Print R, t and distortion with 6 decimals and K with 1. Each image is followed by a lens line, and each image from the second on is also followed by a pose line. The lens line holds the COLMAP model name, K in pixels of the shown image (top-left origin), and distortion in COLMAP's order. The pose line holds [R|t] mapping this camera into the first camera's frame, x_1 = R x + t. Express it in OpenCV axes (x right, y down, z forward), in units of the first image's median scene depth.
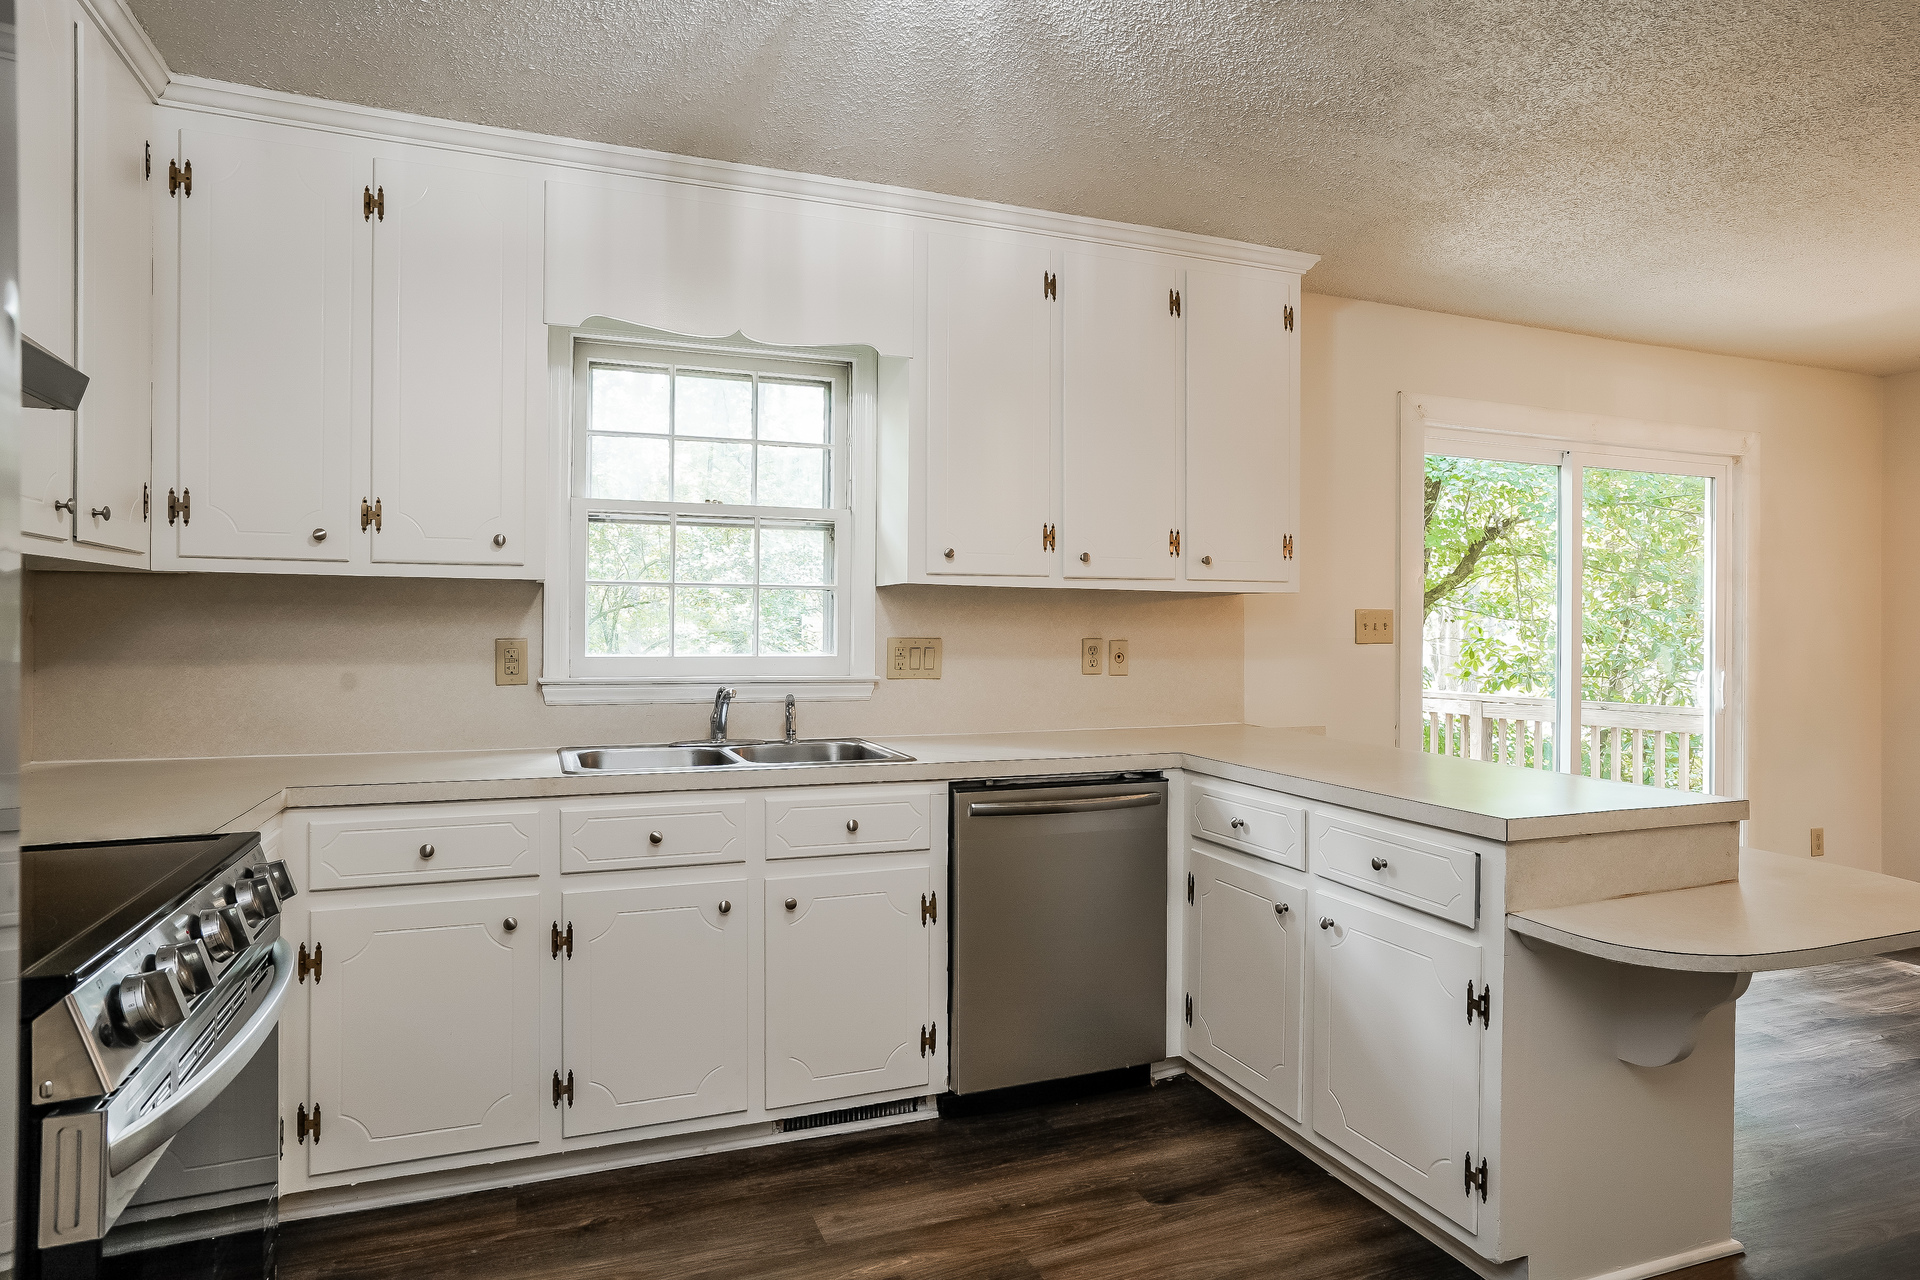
lens RADIAL K [[1119.2, 0, 964.9], [0, 1119.2, 627.7], [0, 0, 1]] dist [-0.000685, 0.000893]
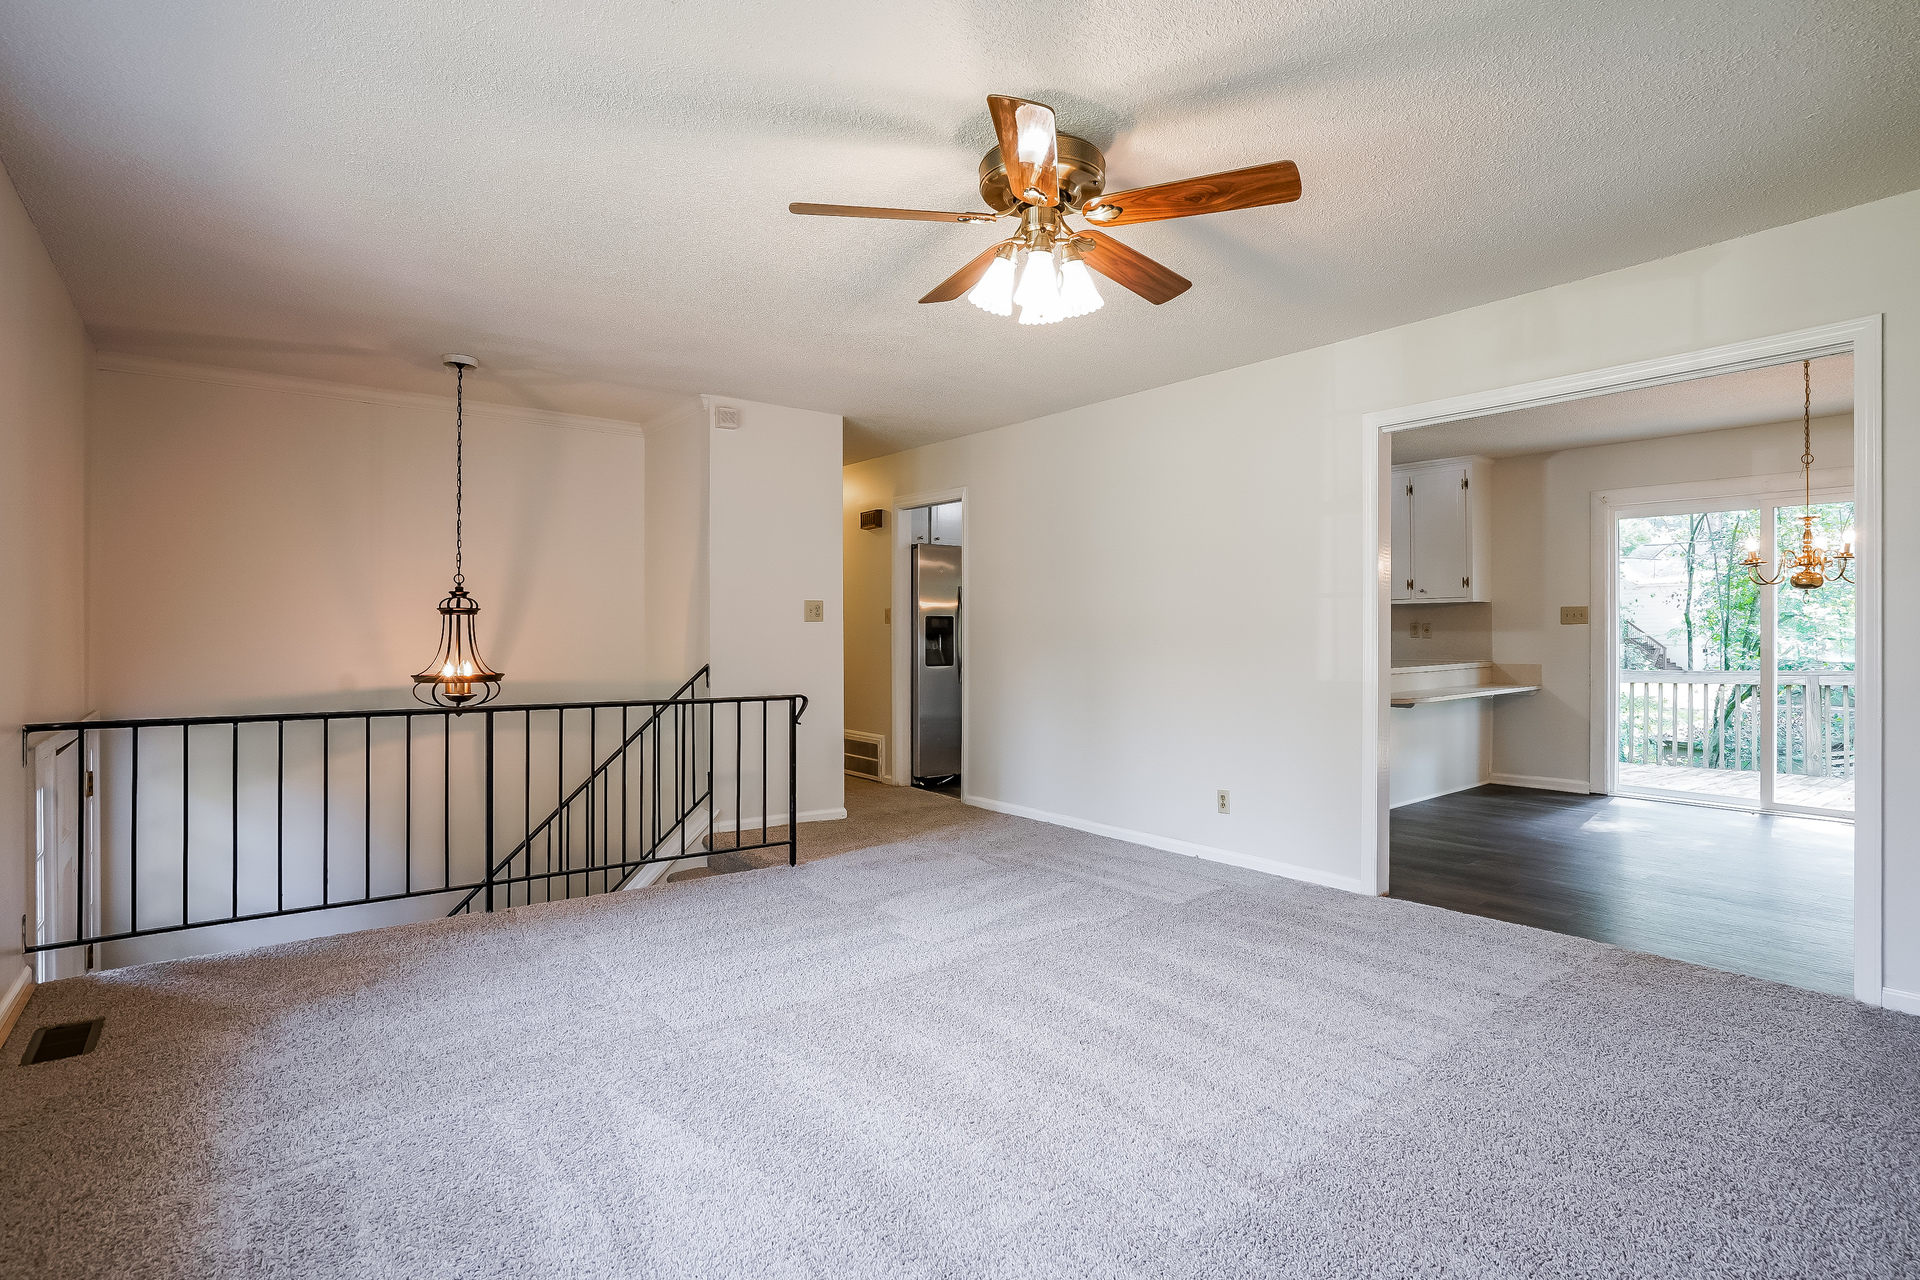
lens RADIAL K [[965.6, 0, 963.4], [0, 965.6, 632.7], [0, 0, 1]] dist [-0.019117, -0.000050]
pose [[0.286116, -0.002199, -0.958192, 2.157816], [0.001473, 0.999997, -0.001855, 0.040339], [0.958194, -0.000881, 0.286119, -0.662265]]
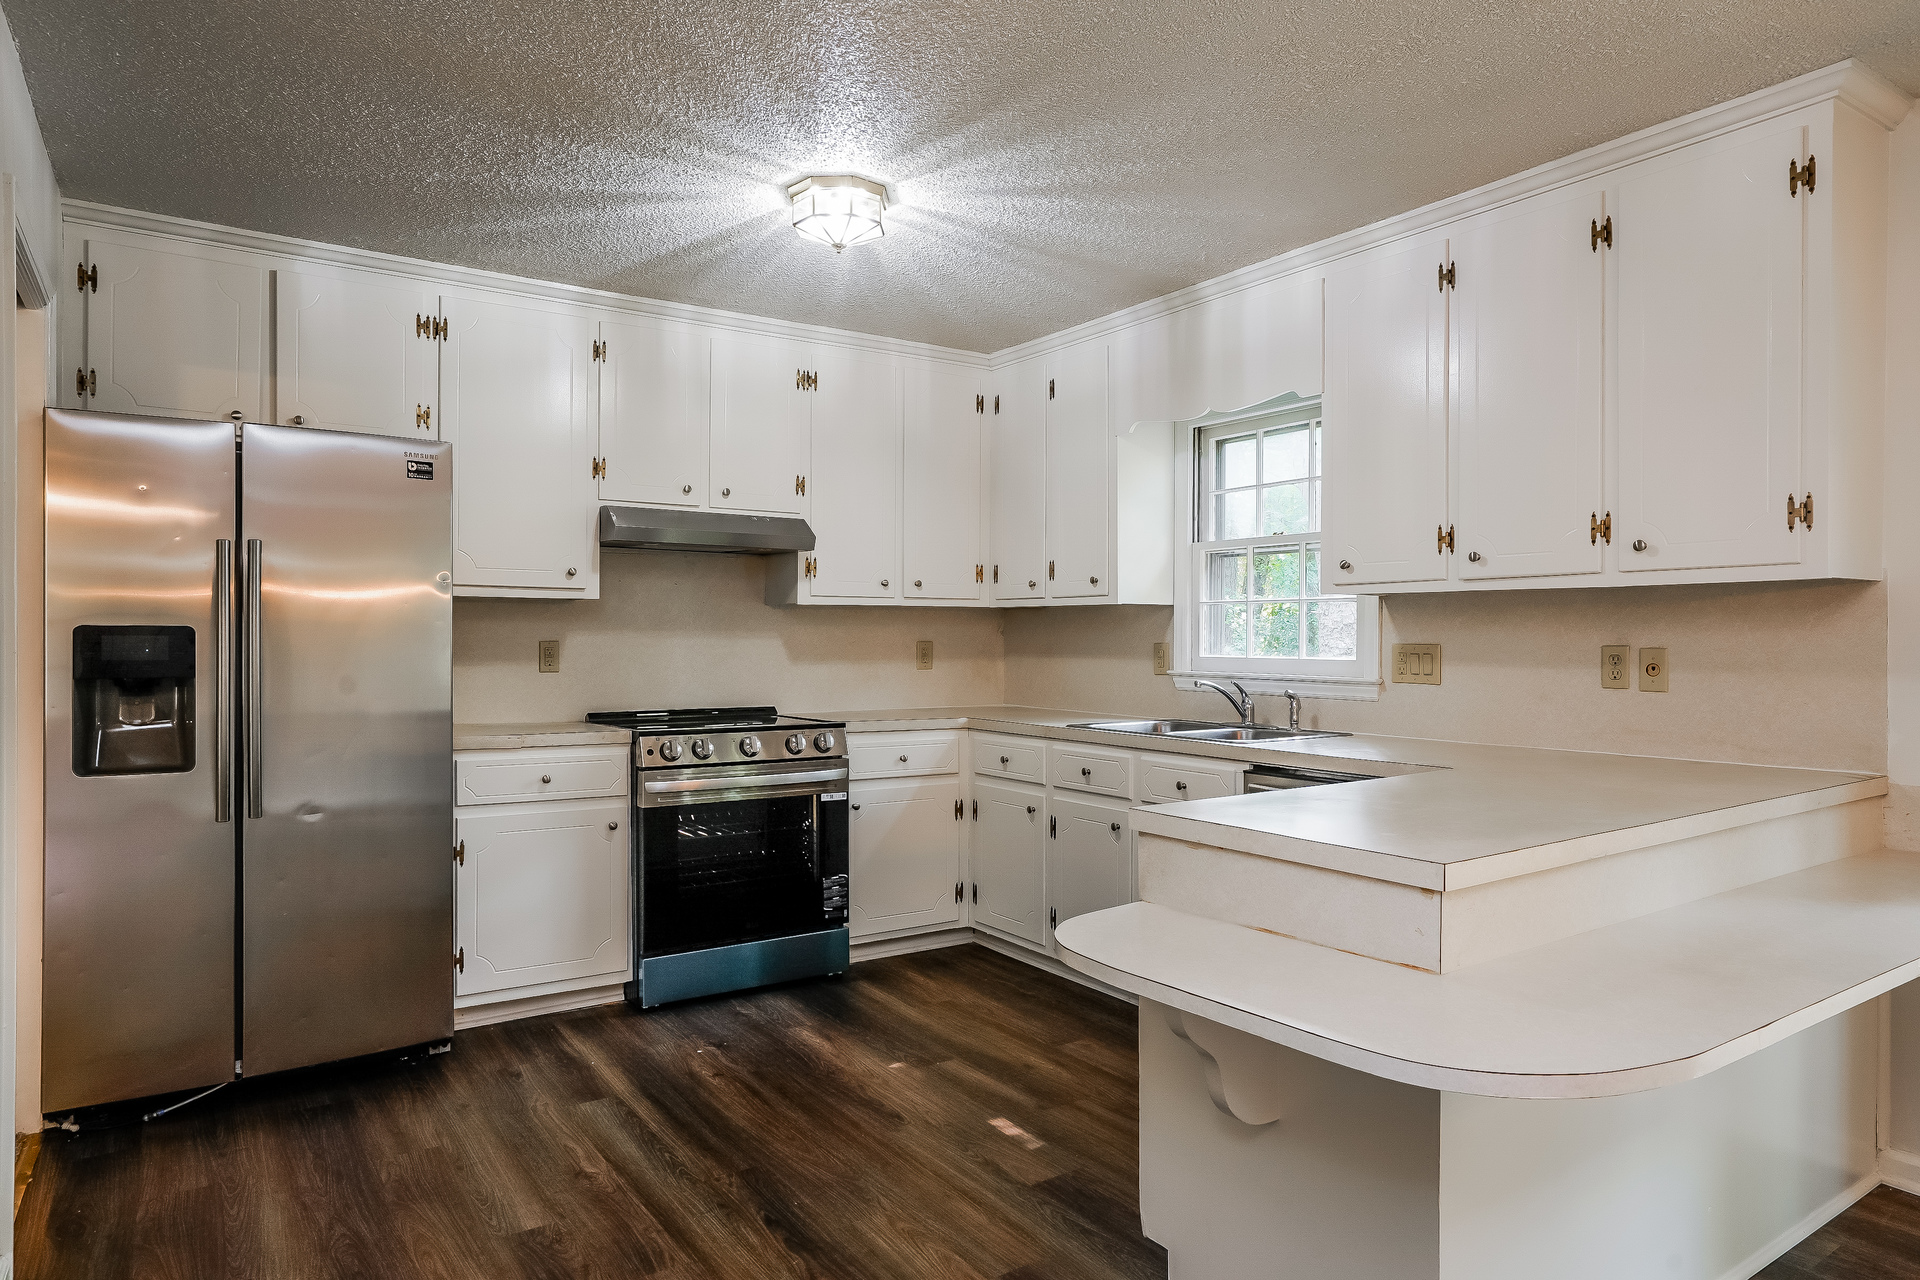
lens RADIAL K [[1152.0, 0, 960.0], [0, 1152.0, 640.0], [0, 0, 1]] dist [-0.001236, 0.000343]
pose [[0.229097, -0.001813, -0.973402, 0.962637], [-0.000159, 0.999998, -0.001900, 0.008405], [0.973404, 0.000590, 0.229096, 0.376461]]
